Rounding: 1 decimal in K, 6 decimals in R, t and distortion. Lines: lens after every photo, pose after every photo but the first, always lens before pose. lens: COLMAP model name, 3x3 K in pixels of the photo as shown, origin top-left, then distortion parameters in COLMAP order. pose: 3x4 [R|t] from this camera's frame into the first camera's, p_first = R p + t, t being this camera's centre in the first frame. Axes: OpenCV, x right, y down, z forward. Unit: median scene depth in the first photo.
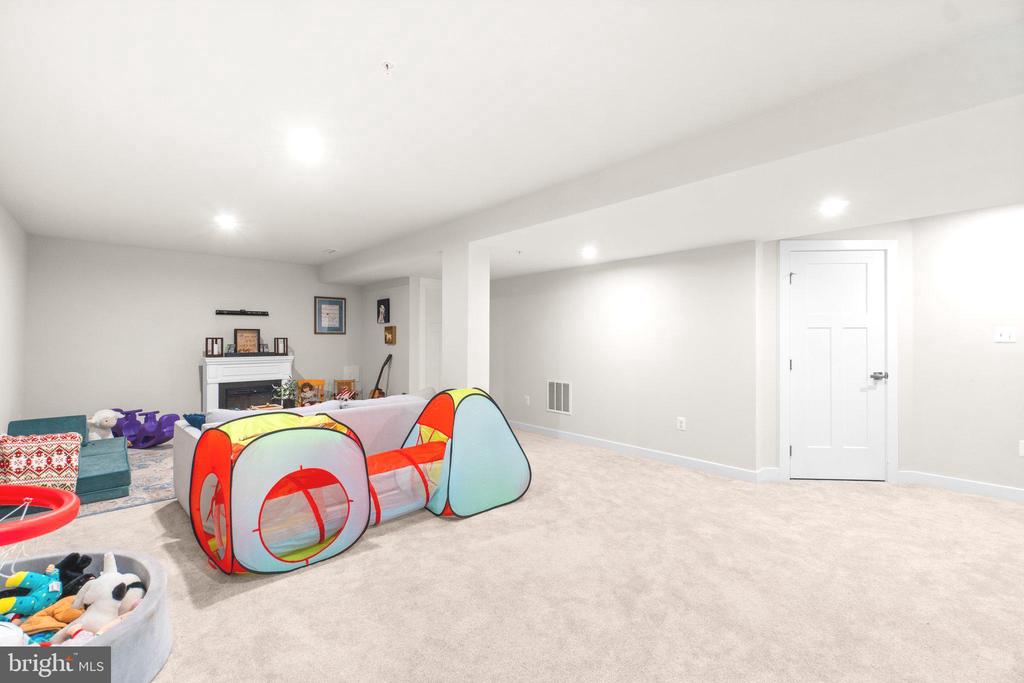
lens RADIAL K [[440.3, 0, 514.8], [0, 440.3, 339.9], [0, 0, 1]] dist [-0.005223, 0.001374]
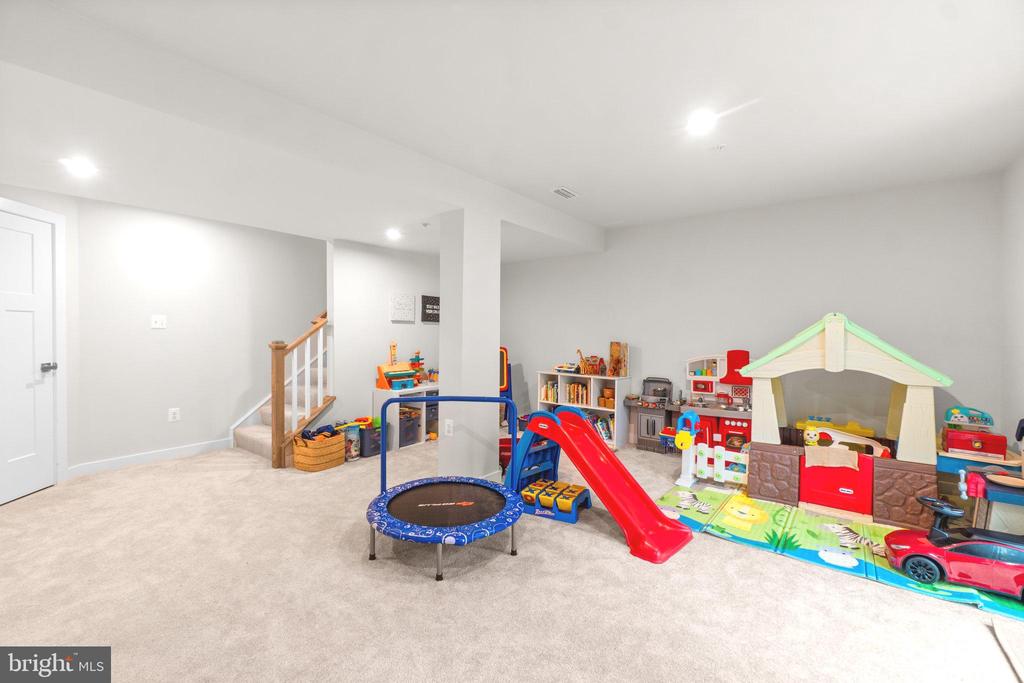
lens RADIAL K [[440.3, 0, 502.9], [0, 440.3, 328.5], [0, 0, 1]] dist [-0.005223, 0.001374]
pose [[-0.162498, -0.004883, 0.986697, -0.177646], [-0.007397, 0.999966, 0.003730, -0.004974], [-0.986681, -0.006693, -0.162529, 0.247521]]
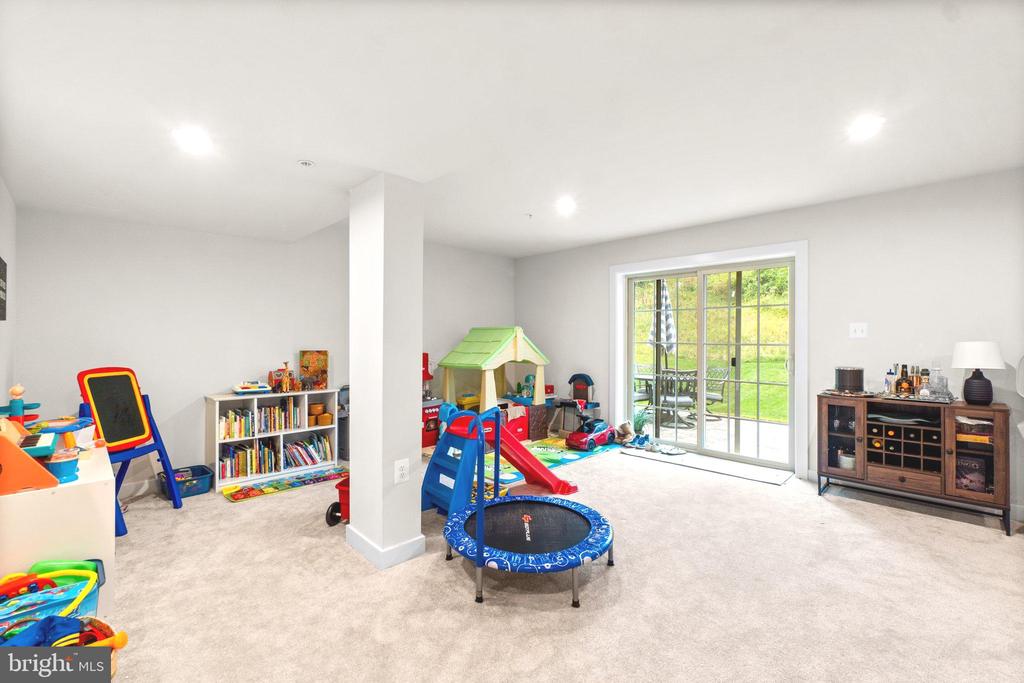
lens RADIAL K [[440.3, 0, 515.4], [0, 440.3, 342.9], [0, 0, 1]] dist [-0.005223, 0.001374]
pose [[-0.998269, -0.005691, -0.058538, 0.547973], [-0.006015, 0.999968, 0.005358, 0.008087], [0.058505, 0.005701, -0.998271, 0.828073]]
